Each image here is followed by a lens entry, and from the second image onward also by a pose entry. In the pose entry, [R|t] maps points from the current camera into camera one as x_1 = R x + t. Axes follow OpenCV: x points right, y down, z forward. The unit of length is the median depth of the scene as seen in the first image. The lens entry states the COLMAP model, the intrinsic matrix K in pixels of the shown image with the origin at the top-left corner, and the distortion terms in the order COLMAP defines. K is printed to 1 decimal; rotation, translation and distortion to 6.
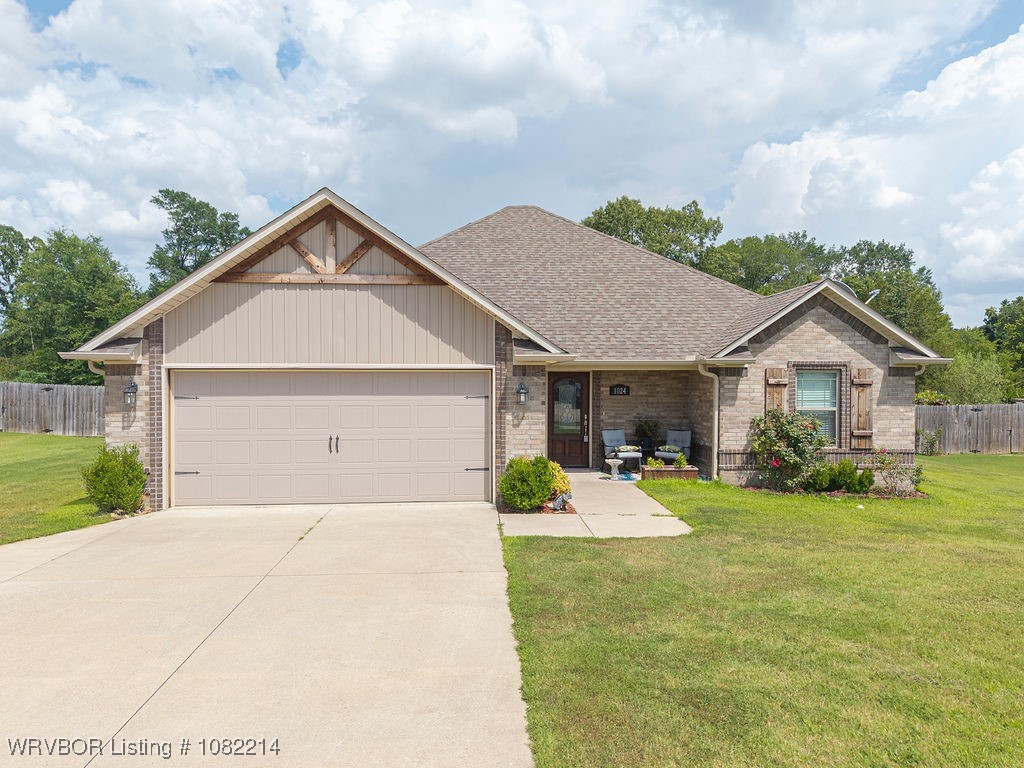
lens RADIAL K [[698.3, 0, 510.1], [0, 698.3, 383.4], [0, 0, 1]] dist [0.035705, -0.033613]
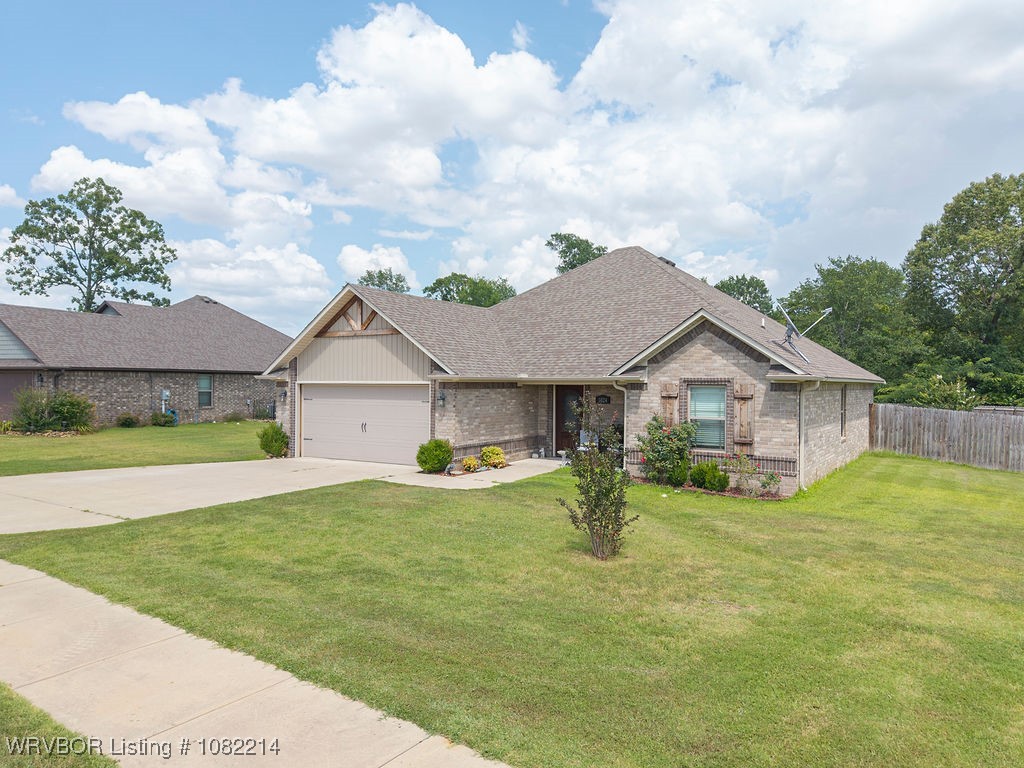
lens RADIAL K [[698.3, 0, 510.1], [0, 698.3, 383.4], [0, 0, 1]] dist [0.035705, -0.033613]
pose [[0.799007, 0.003104, -0.601314, 0.890970], [-0.009214, 0.999932, -0.007081, -0.010799], [0.601251, 0.011198, 0.798981, -0.140652]]
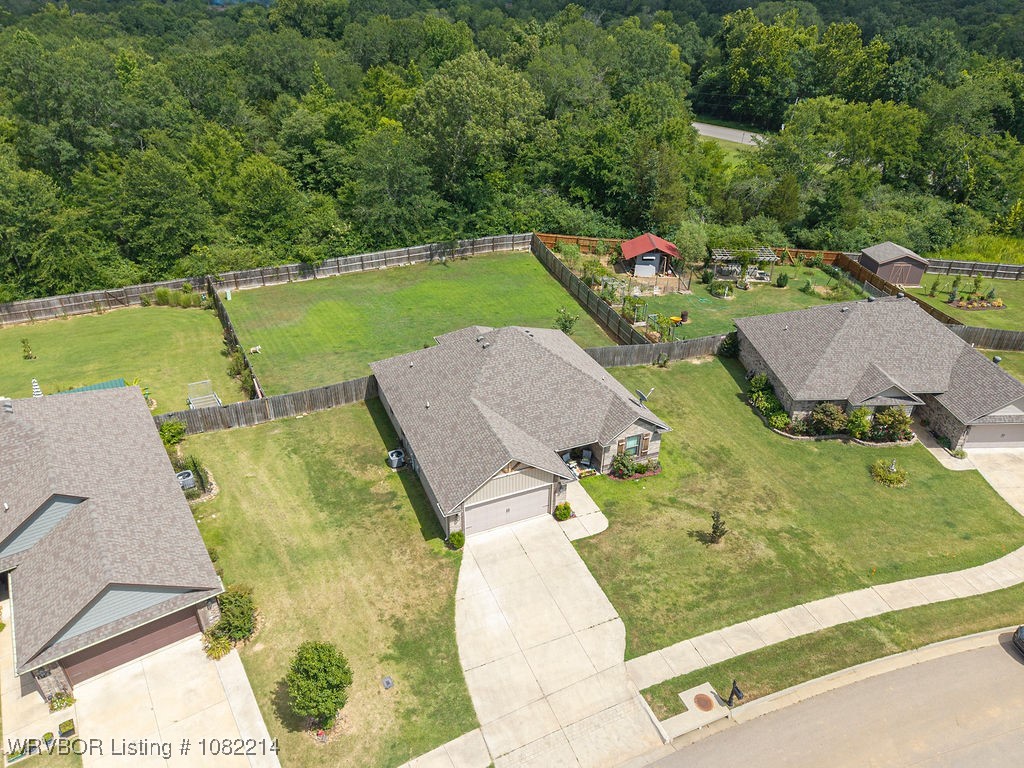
lens RADIAL K [[698.3, 0, 510.1], [0, 698.3, 383.4], [0, 0, 1]] dist [0.035705, -0.033613]
pose [[0.942753, -0.156612, 0.294430, -0.931172], [-0.011756, 0.866716, 0.498663, -1.739748], [-0.333284, -0.473577, 0.815259, -1.189746]]
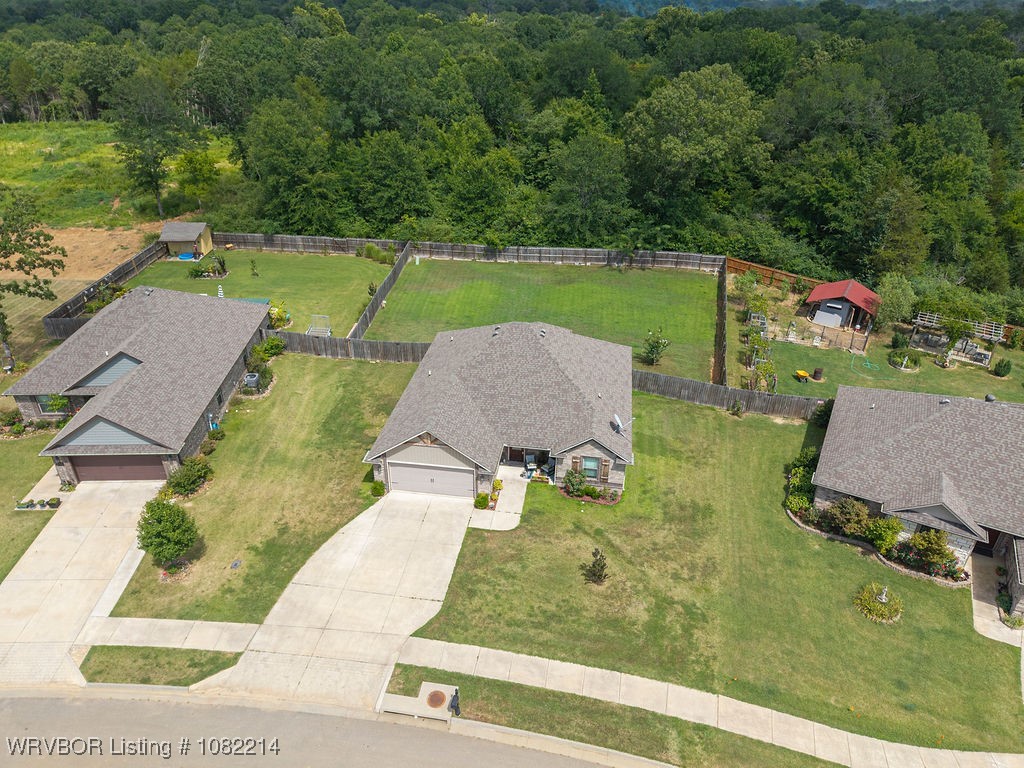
lens RADIAL K [[690.0, 0, 507.0], [0, 690.0, 384.3], [0, 0, 1]] dist [0.056662, -0.076315]
pose [[0.976773, 0.114546, -0.181089, 0.587847], [-0.010174, 0.868961, 0.494776, -1.739739], [0.214034, -0.481441, 0.849943, -1.406287]]
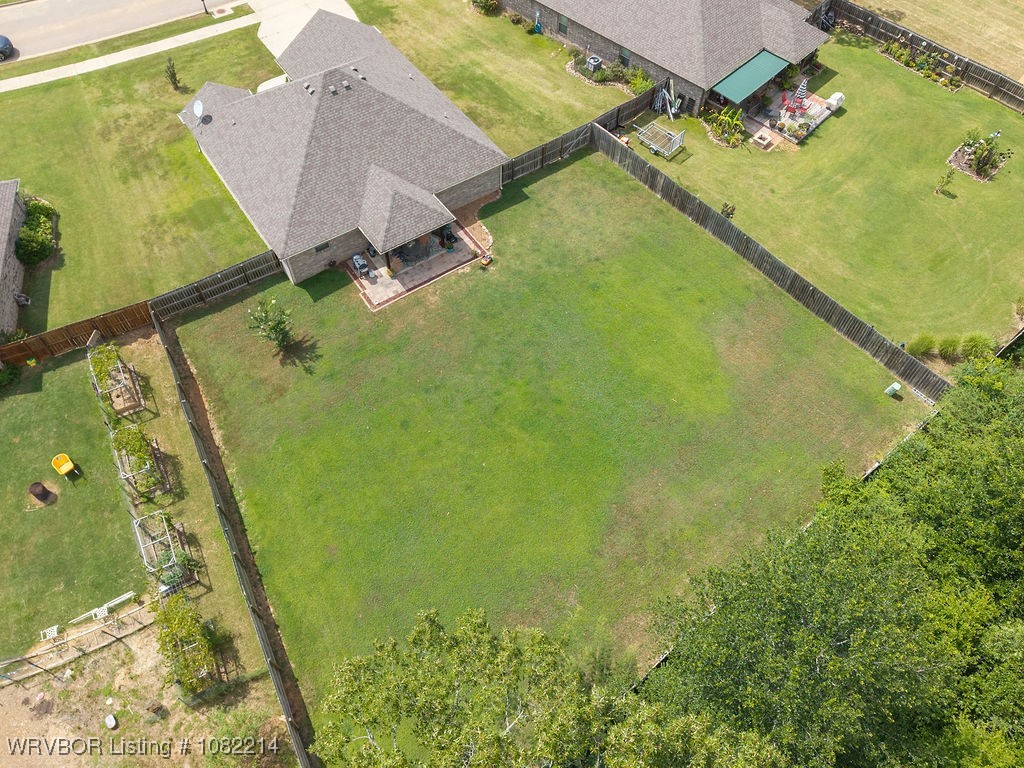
lens RADIAL K [[756.7, 0, 515.6], [0, 756.7, 340.4], [0, 0, 1]] dist [0.038863, -0.041116]
pose [[-0.851725, 0.407296, -0.329659, 0.876872], [-0.018988, 0.604729, 0.796205, -2.232457], [0.523646, 0.684407, -0.507329, 4.308864]]
